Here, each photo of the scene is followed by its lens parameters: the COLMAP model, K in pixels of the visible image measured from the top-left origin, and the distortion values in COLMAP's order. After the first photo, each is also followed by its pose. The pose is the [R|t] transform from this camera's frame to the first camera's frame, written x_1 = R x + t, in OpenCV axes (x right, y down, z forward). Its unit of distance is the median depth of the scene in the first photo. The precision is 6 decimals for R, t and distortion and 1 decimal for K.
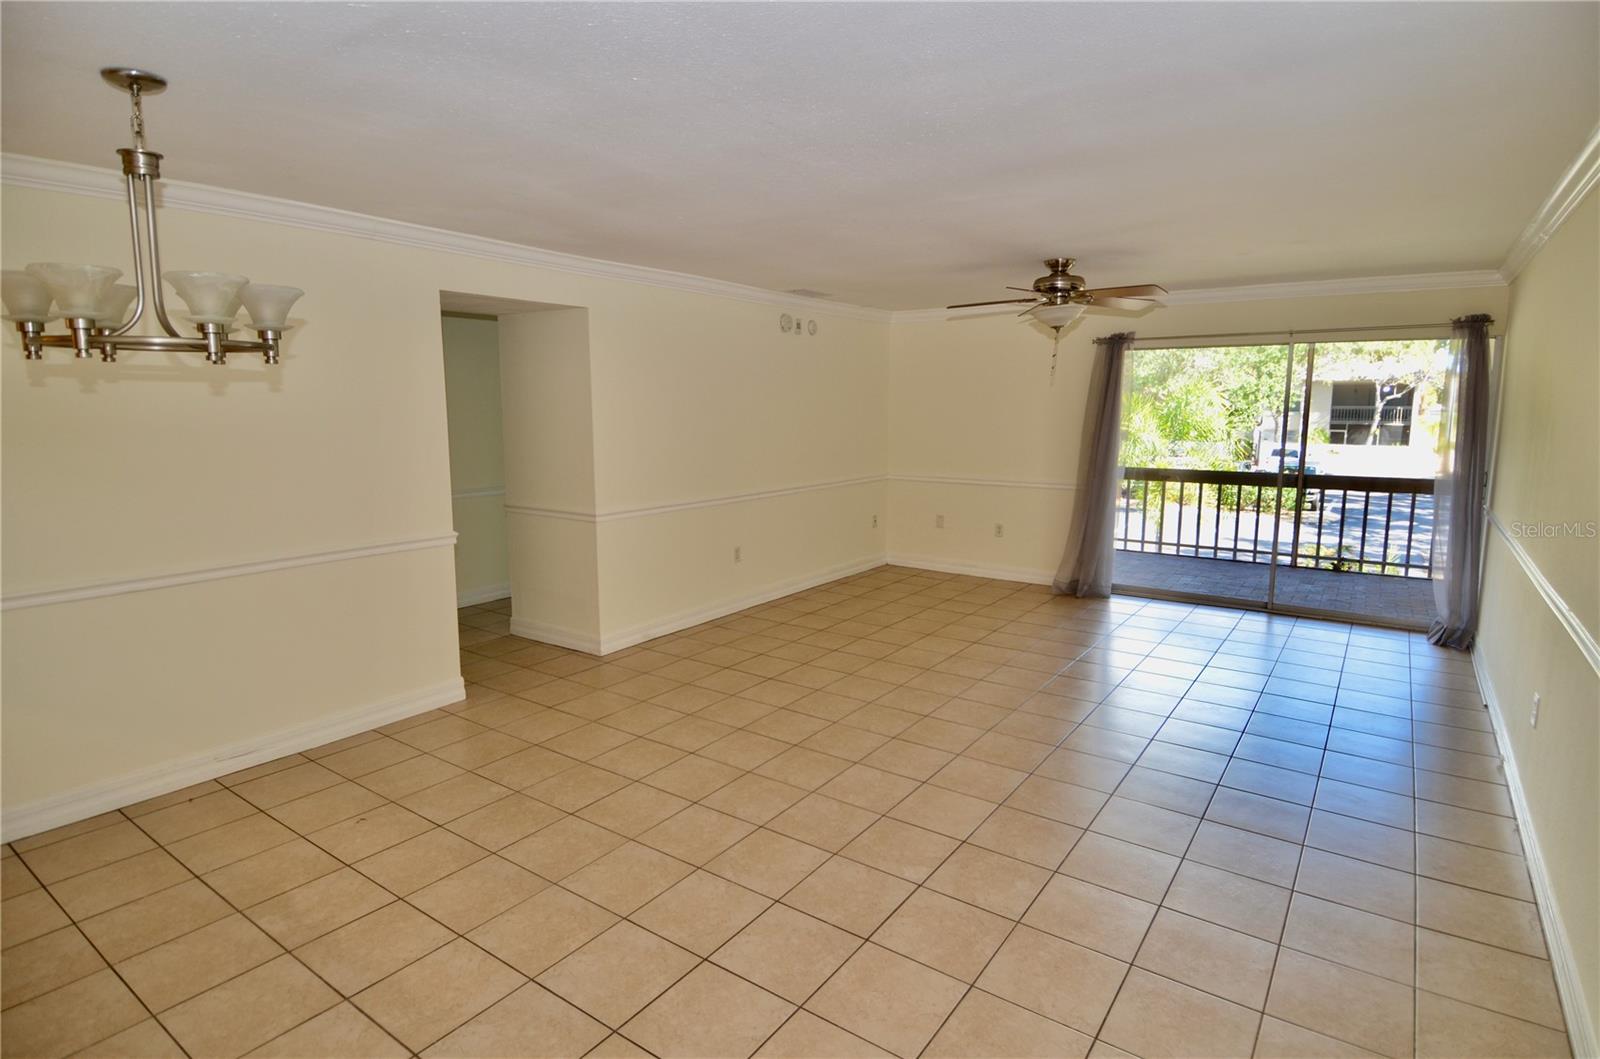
lens RADIAL K [[825.4, 0, 821.3], [0, 825.4, 522.3], [0, 0, 1]] dist [0.046677, -0.046222]
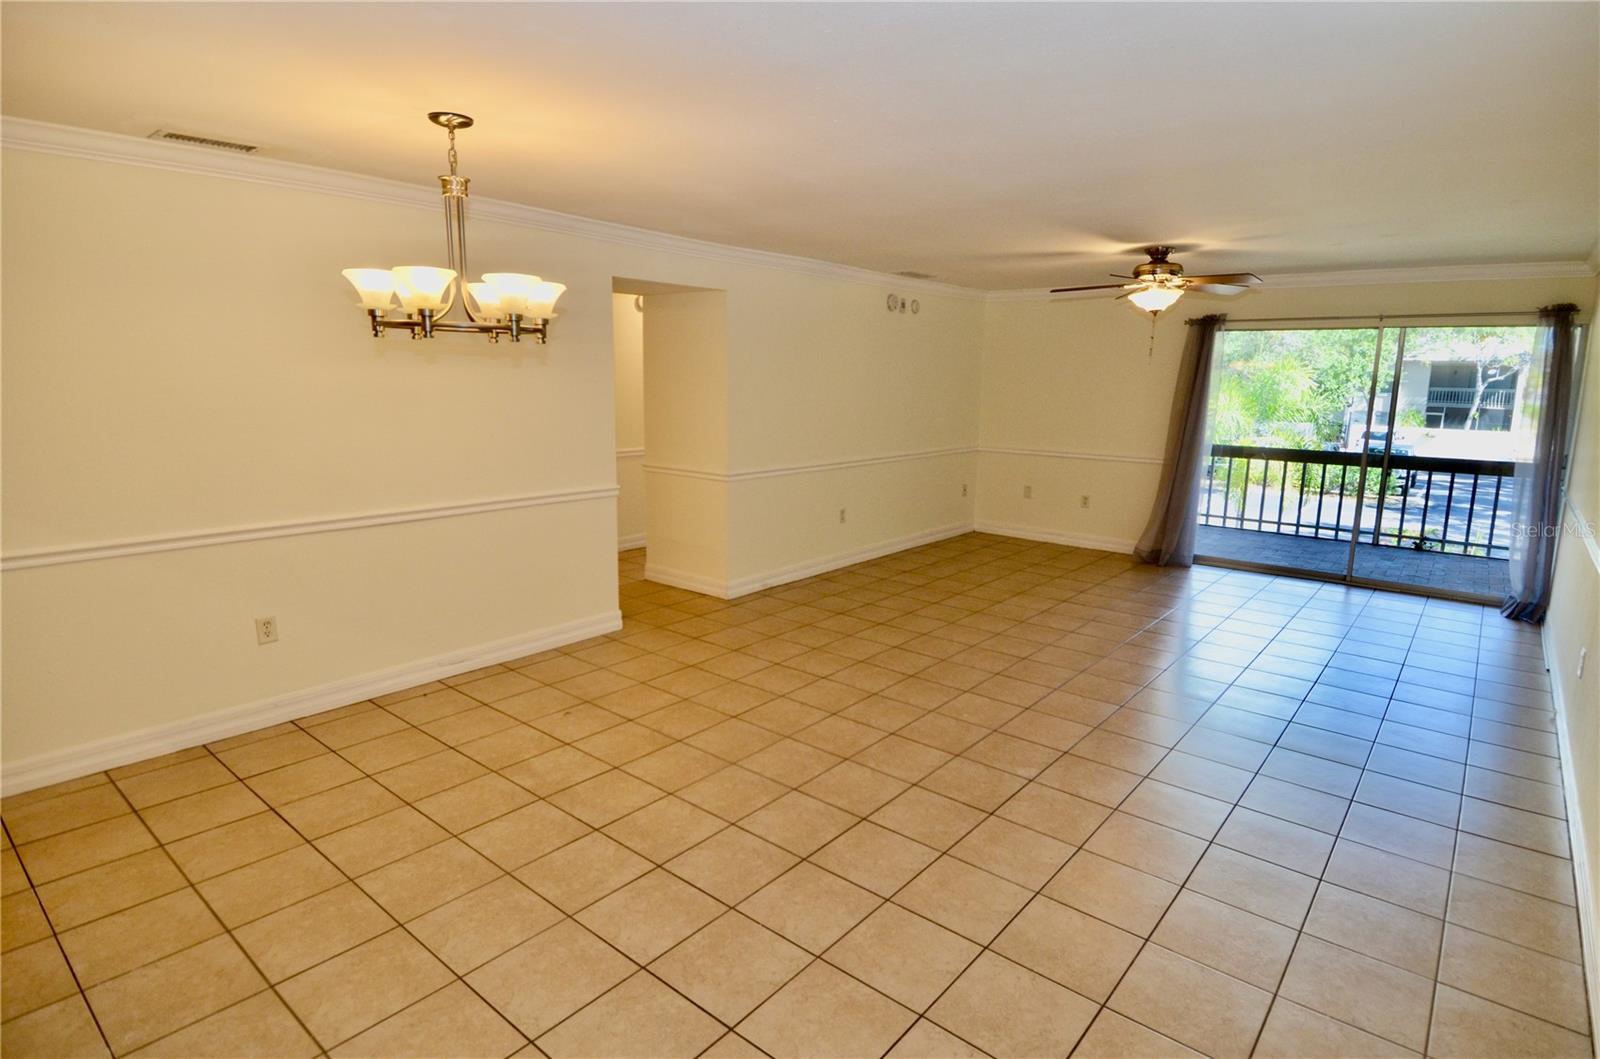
lens RADIAL K [[828.3, 0, 824.2], [0, 828.3, 521.6], [0, 0, 1]] dist [0.048823, -0.053449]
pose [[0.996968, 0.028395, -0.072442, -0.044084], [-0.026127, 0.999145, 0.032053, 0.011667], [0.073290, -0.030064, 0.996857, -0.093401]]
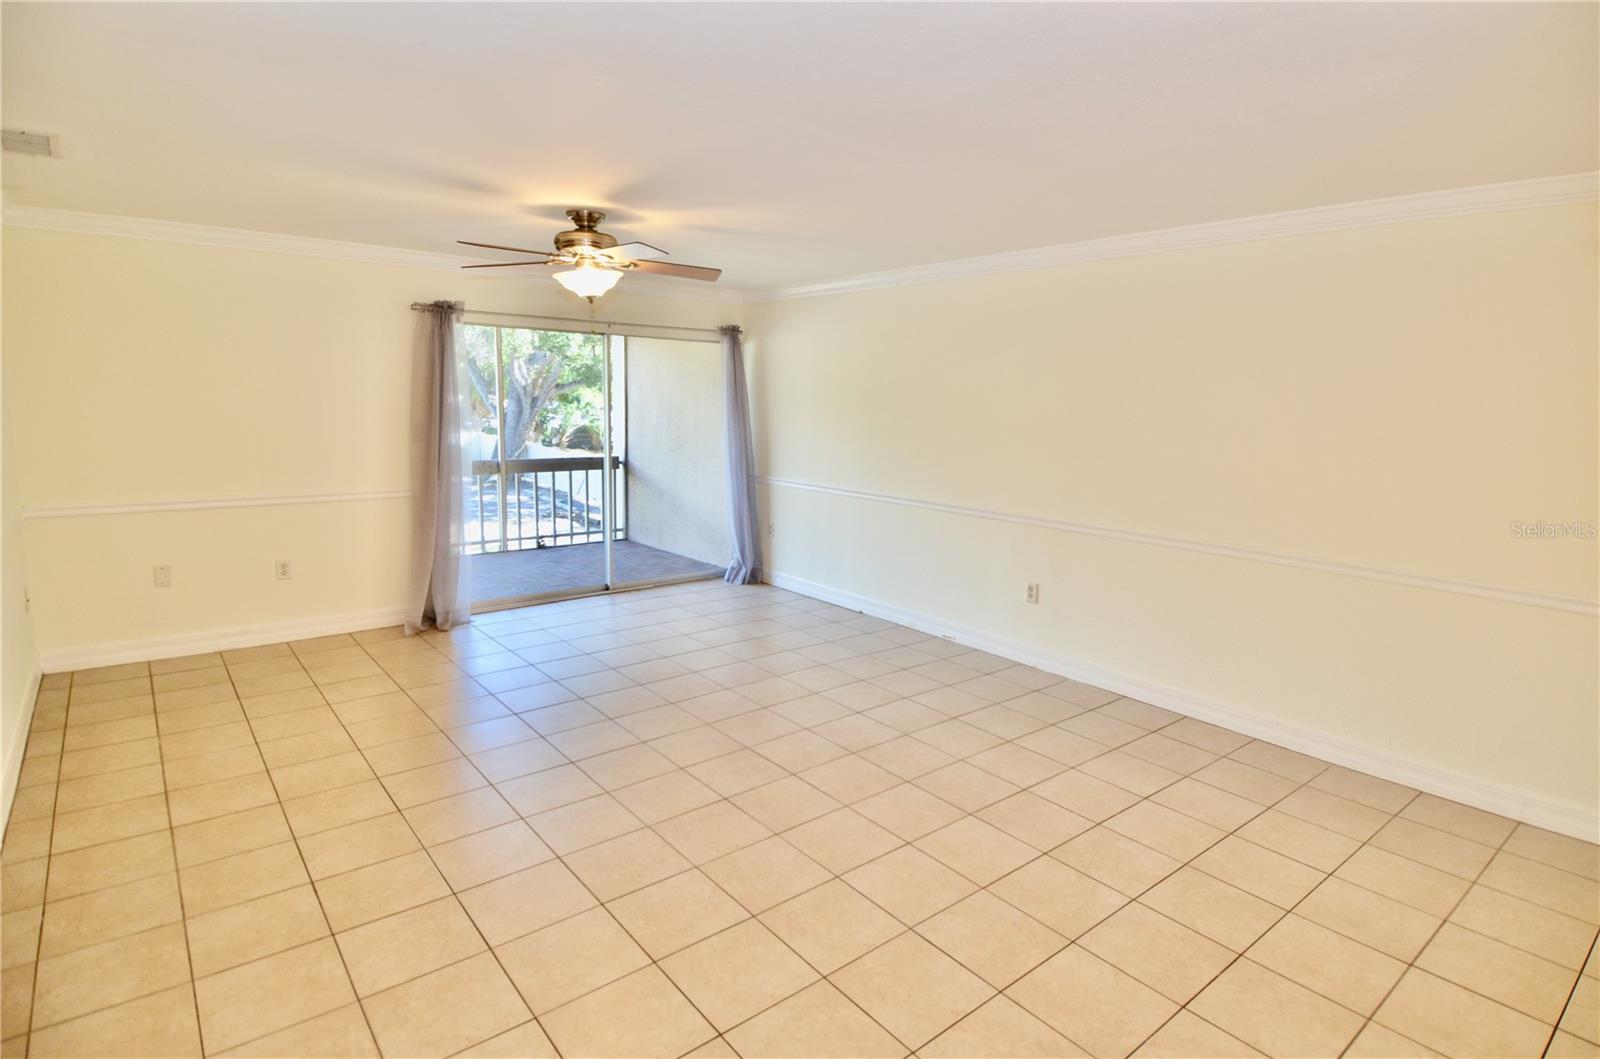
lens RADIAL K [[825.4, 0, 821.3], [0, 825.4, 522.3], [0, 0, 1]] dist [0.046677, -0.046222]
pose [[0.270373, -0.137989, 0.952815, -0.354035], [0.115659, 0.987163, 0.110144, -0.060630], [-0.955783, 0.080422, 0.282862, 0.436633]]
